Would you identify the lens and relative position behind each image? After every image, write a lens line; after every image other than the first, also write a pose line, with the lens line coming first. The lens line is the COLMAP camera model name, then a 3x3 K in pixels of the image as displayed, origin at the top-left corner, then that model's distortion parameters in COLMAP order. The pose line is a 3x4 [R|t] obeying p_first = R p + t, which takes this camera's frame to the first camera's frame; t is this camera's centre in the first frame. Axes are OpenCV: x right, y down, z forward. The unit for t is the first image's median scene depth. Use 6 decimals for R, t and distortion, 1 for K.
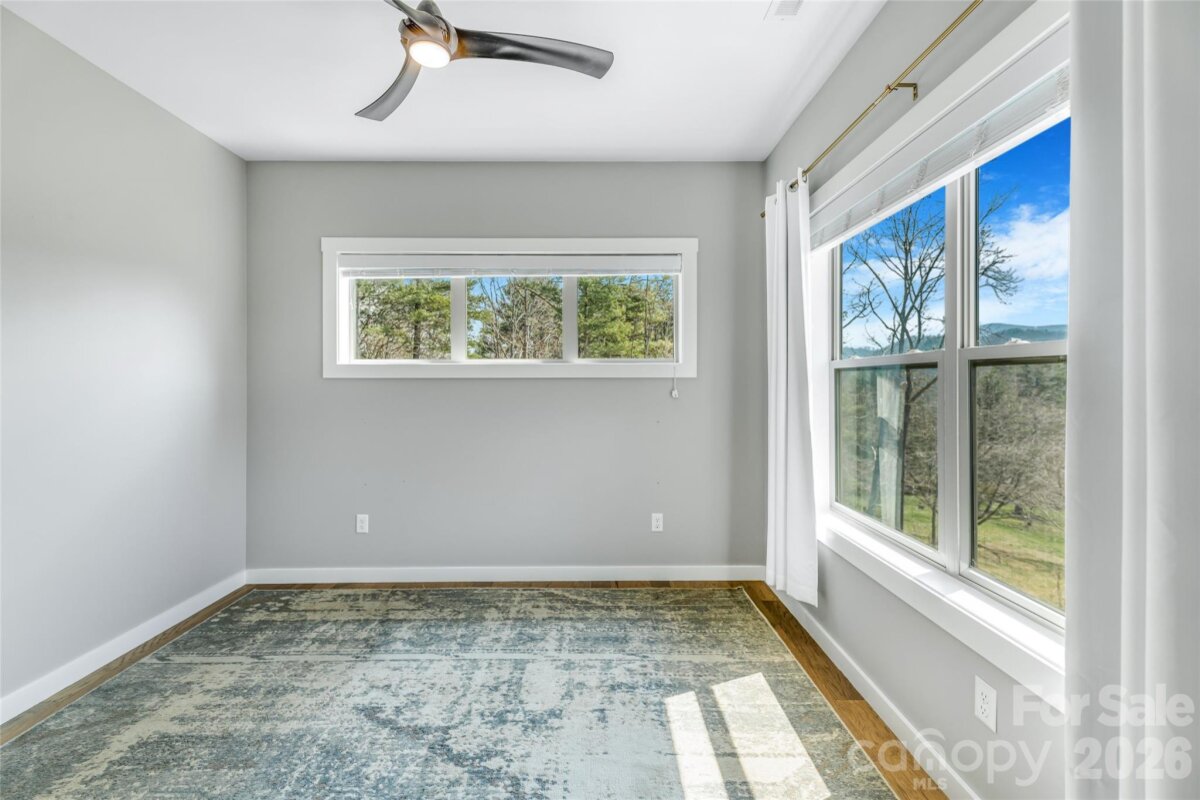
lens RADIAL K [[490.8, 0, 597.6], [0, 490.8, 389.7], [0, 0, 1]] dist [0.024249, -0.006932]
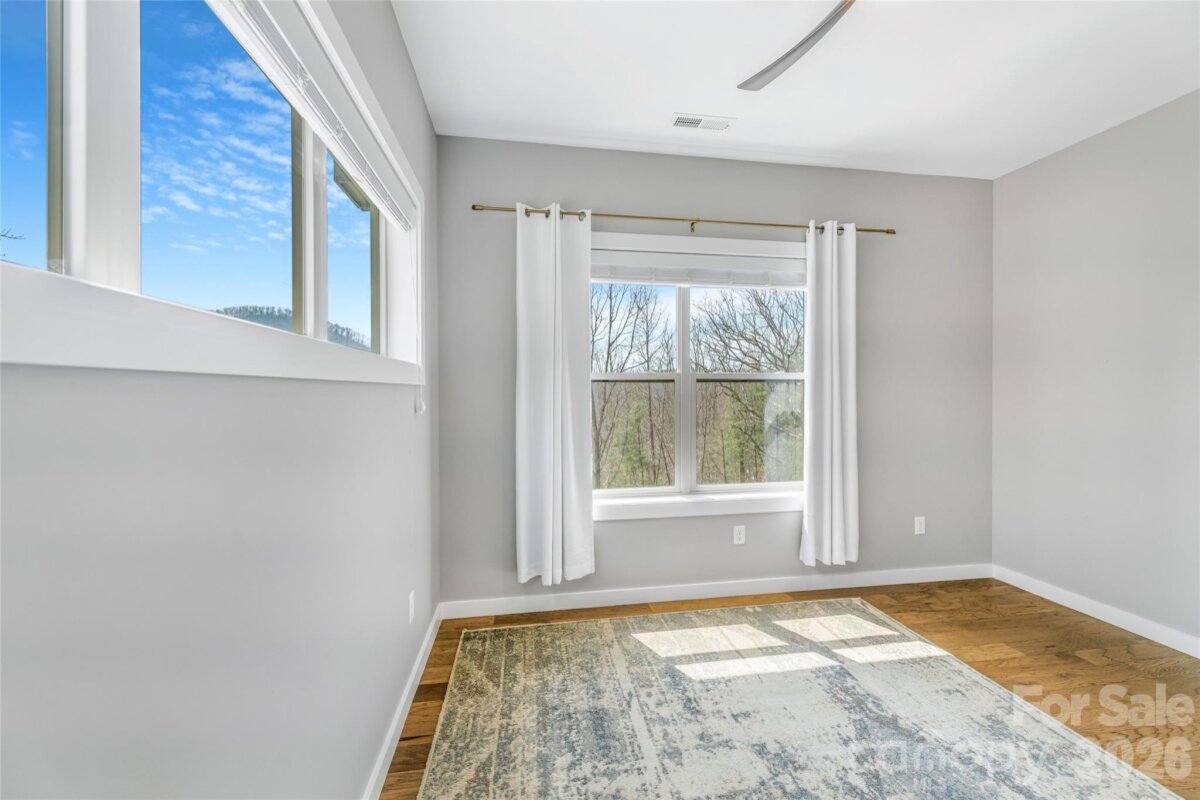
lens RADIAL K [[490.8, 0, 600.1], [0, 490.8, 394.5], [0, 0, 1]] dist [0.024249, -0.006932]
pose [[-0.171482, -0.000044, 0.985187, -0.862630], [0.012880, 0.999914, 0.002287, -0.013967], [-0.985103, 0.013081, -0.171466, 1.314170]]
